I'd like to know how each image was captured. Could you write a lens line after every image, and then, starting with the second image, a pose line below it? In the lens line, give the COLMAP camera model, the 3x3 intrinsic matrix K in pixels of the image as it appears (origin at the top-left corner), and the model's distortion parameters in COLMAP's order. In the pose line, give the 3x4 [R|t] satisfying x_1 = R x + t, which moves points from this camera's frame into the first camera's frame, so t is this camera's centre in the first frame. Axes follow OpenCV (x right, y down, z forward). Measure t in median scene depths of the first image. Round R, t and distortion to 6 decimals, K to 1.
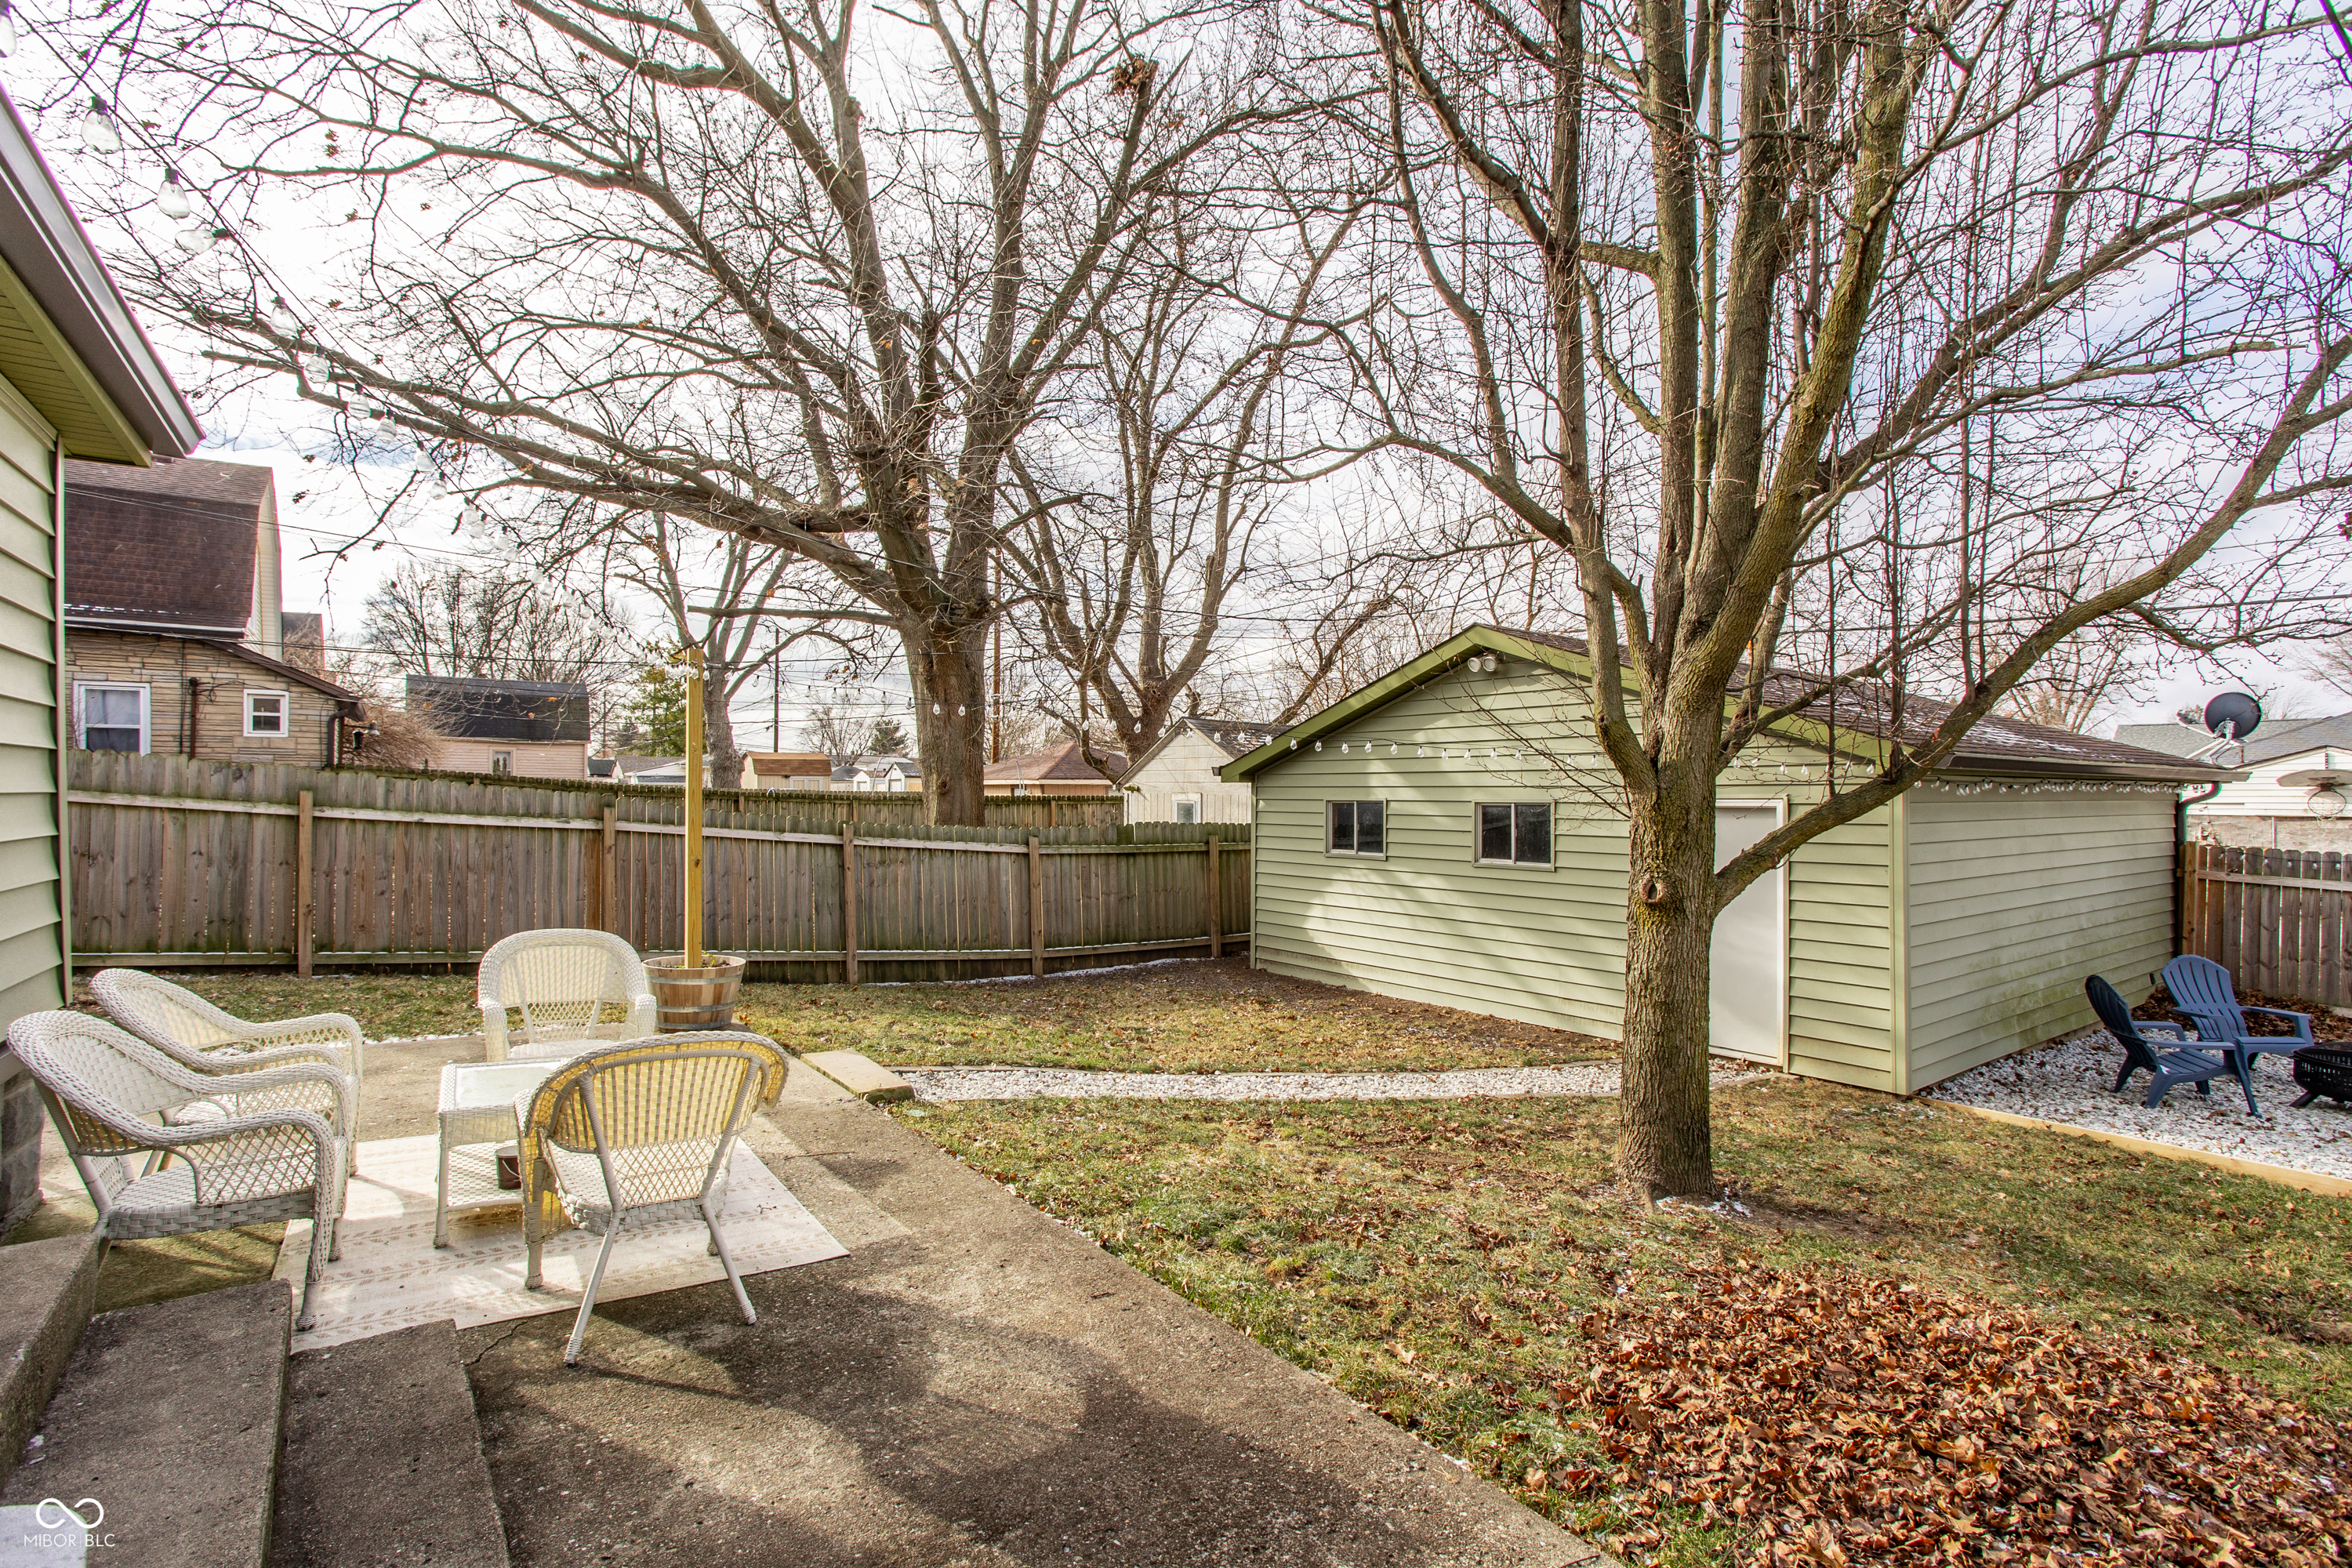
lens RADIAL K [[1070.8, 0, 1176.0], [0, 1070.8, 784.0], [0, 0, 1]] dist [0.000816, 0.000488]
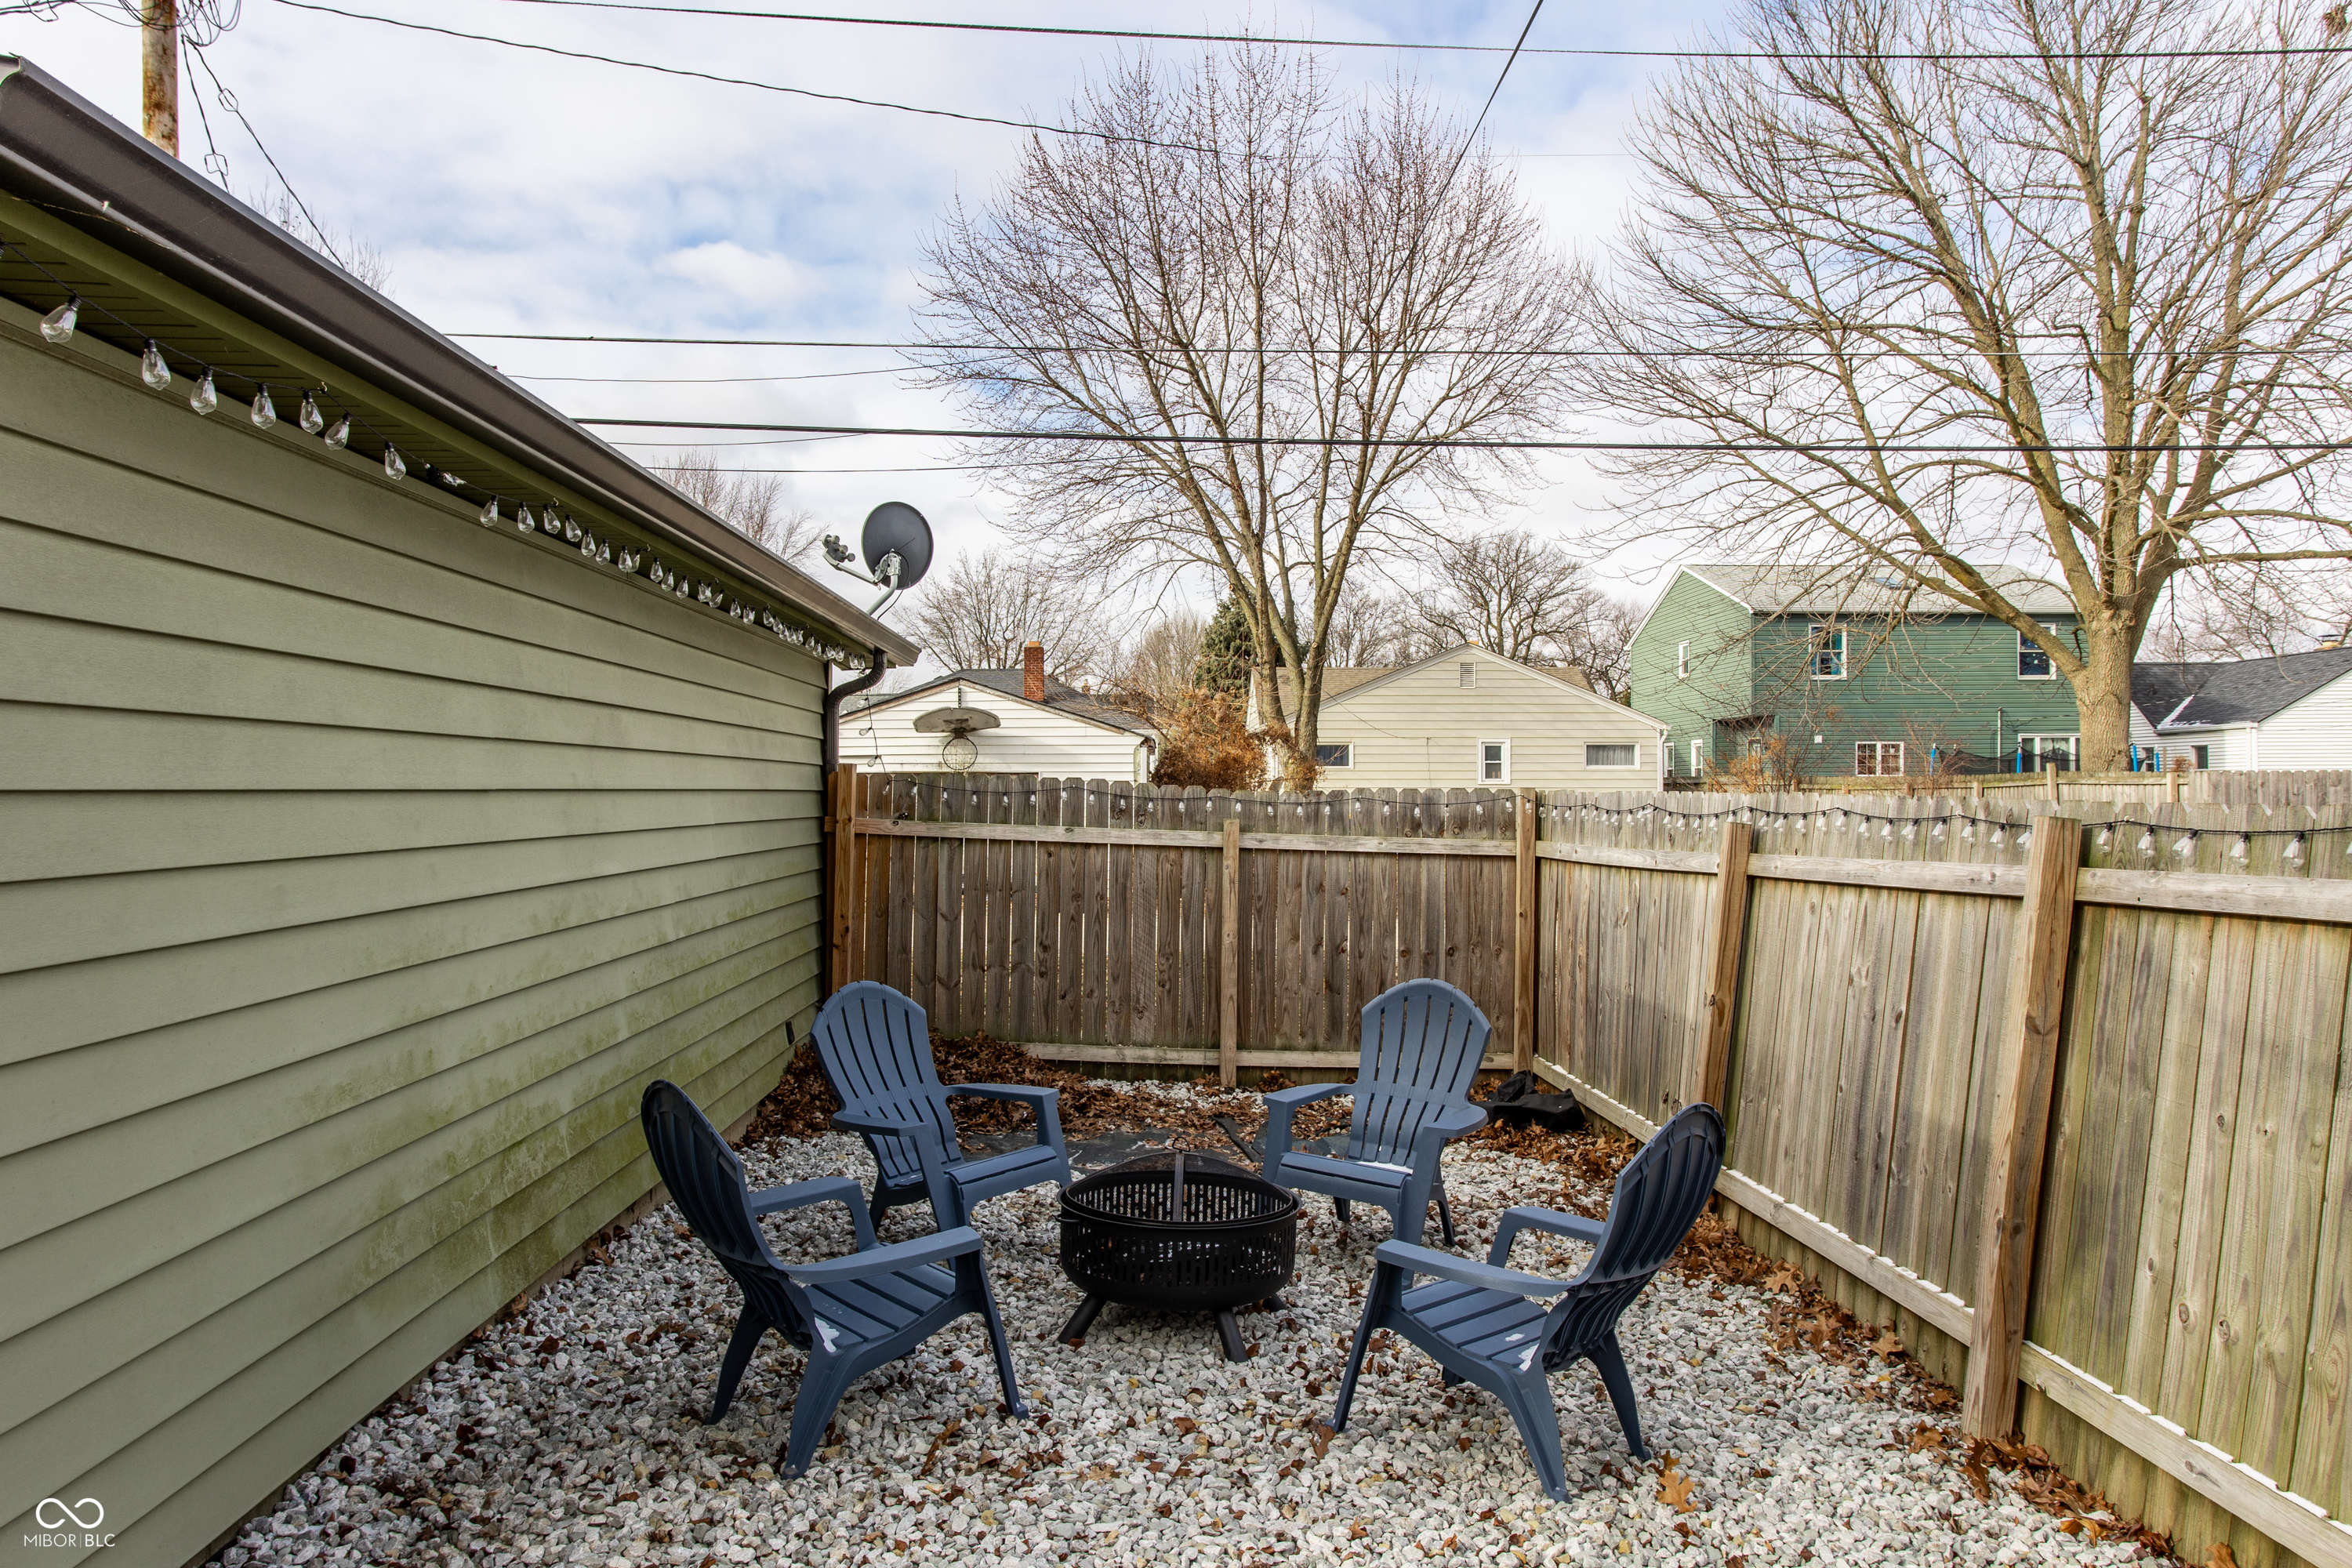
lens RADIAL K [[1452.4, 0, 1176.0], [0, 1452.4, 784.0], [0, 0, 1]] dist [0.002689, 0.000377]
pose [[0.533496, 0.011548, 0.845724, 0.450535], [-0.005729, 0.999933, -0.010039, 0.074206], [-0.845783, 0.000511, 0.533527, 0.504713]]
